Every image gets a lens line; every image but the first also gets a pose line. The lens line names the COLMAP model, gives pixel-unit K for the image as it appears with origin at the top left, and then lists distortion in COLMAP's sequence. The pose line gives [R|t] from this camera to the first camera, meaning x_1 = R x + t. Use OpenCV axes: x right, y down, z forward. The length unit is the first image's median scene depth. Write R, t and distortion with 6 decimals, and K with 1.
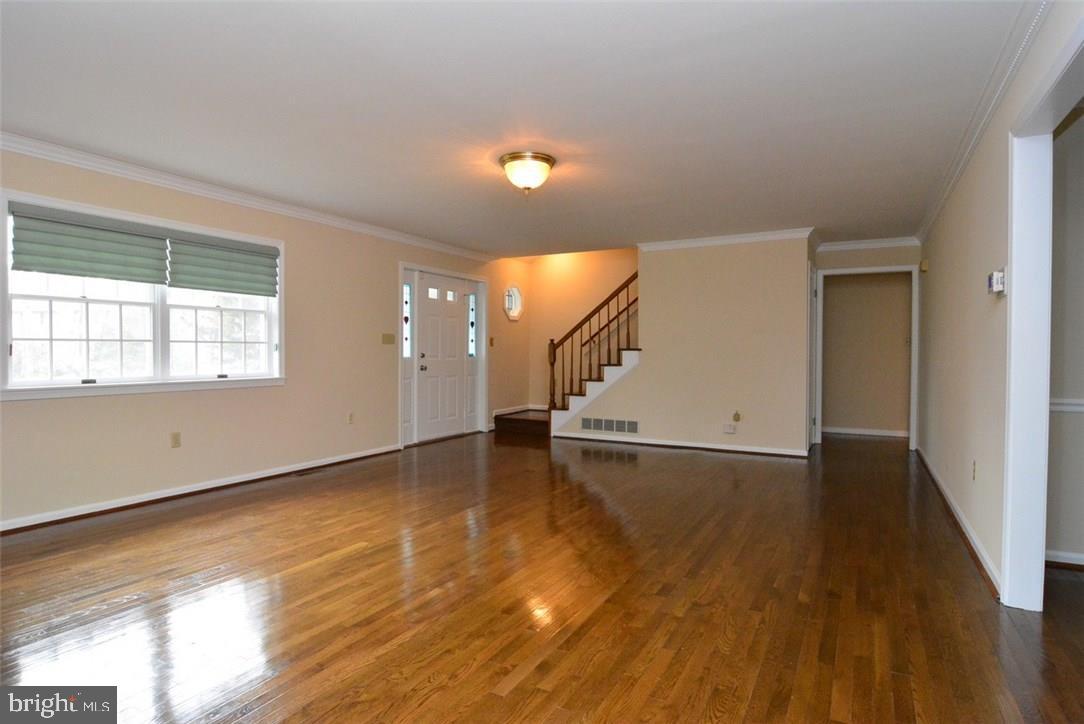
lens RADIAL K [[589.3, 0, 540.6], [0, 589.3, 357.1], [0, 0, 1]] dist [-0.000800, -0.001437]
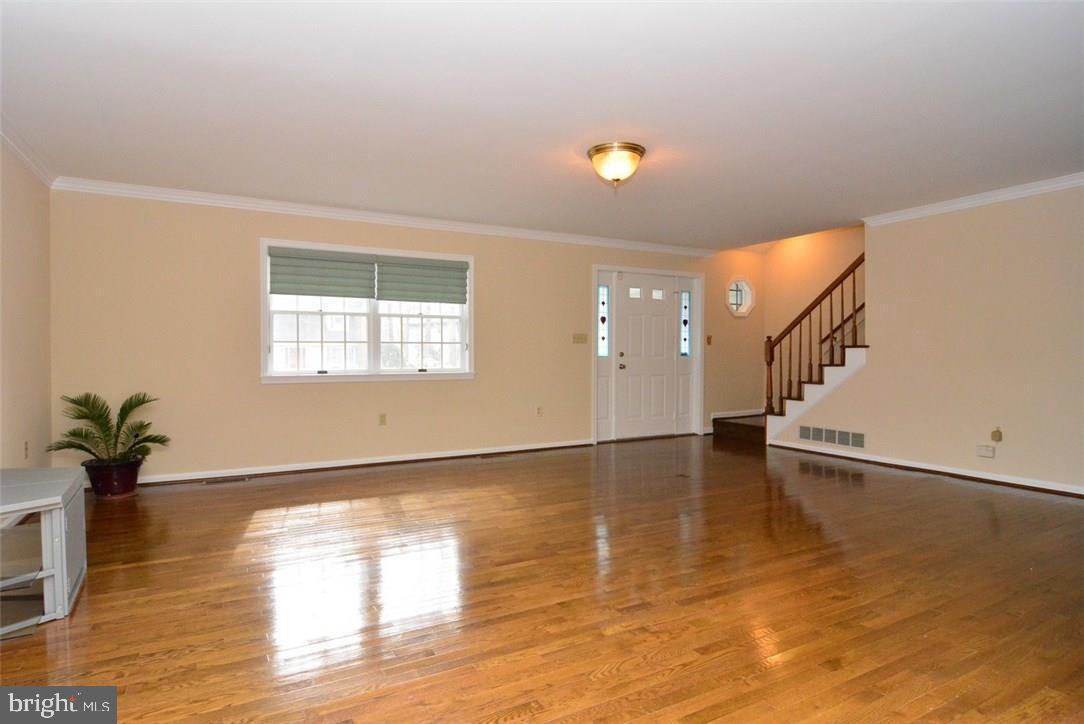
lens RADIAL K [[589.3, 0, 540.6], [0, 589.3, 357.1], [0, 0, 1]] dist [-0.000800, -0.001437]
pose [[0.847376, -0.000369, -0.530994, 0.215252], [-0.001857, 0.999992, -0.003659, 0.005699], [0.530991, 0.004087, 0.847368, 0.059466]]
